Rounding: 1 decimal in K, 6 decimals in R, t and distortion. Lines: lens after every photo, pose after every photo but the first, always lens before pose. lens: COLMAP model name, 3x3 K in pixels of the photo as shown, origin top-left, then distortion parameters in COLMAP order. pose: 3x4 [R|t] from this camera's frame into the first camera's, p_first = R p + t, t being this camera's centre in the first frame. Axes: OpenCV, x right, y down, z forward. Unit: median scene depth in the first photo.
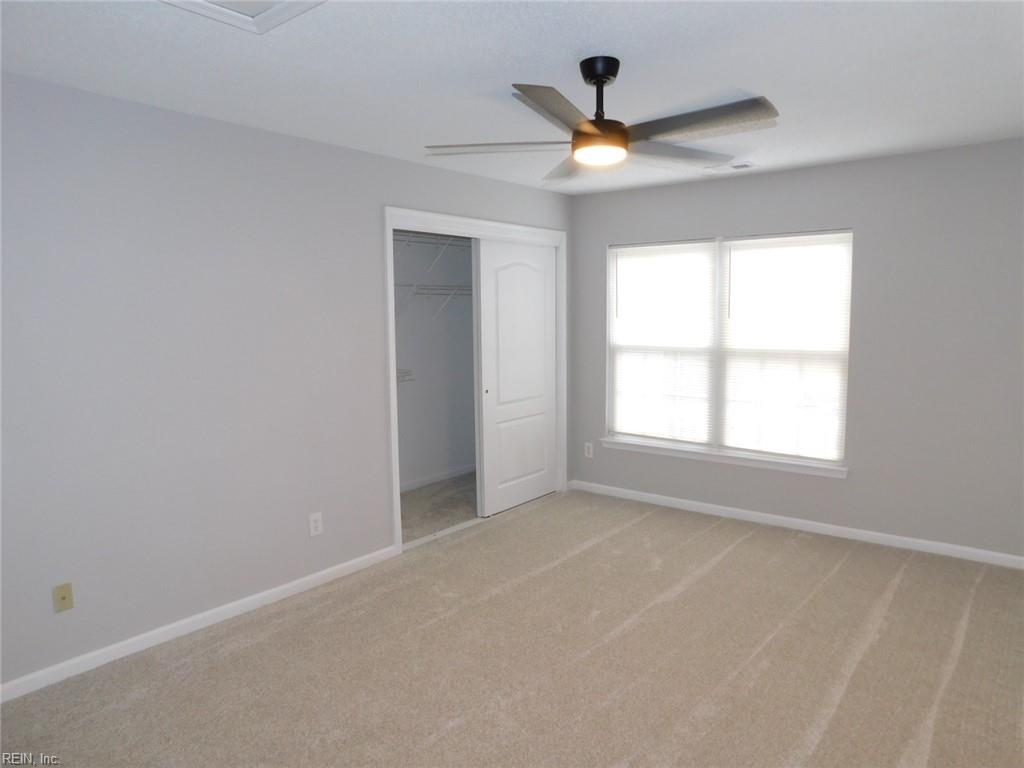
lens RADIAL K [[684.8, 0, 518.1], [0, 684.8, 381.6], [0, 0, 1]] dist [-0.048632, 0.062706]
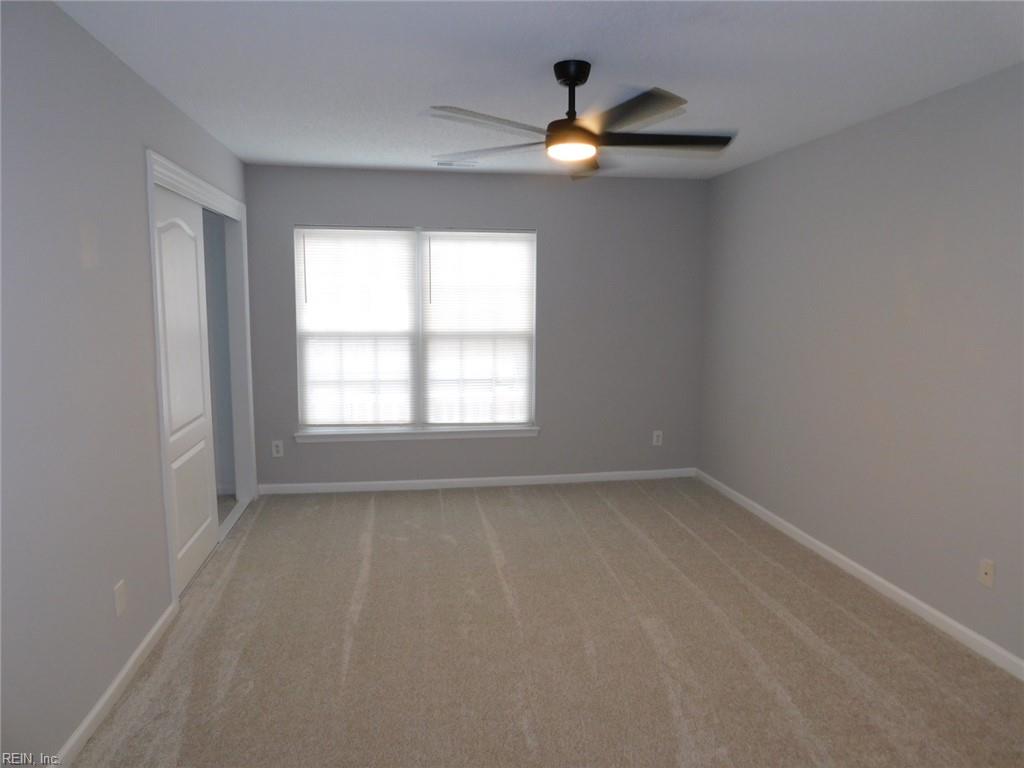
lens RADIAL K [[684.8, 0, 518.1], [0, 684.8, 381.6], [0, 0, 1]] dist [-0.048632, 0.062706]
pose [[0.670968, -0.078885, 0.737279, -0.400510], [0.063238, 0.996790, 0.049101, -0.015180], [-0.738785, 0.013679, 0.673802, 0.177950]]
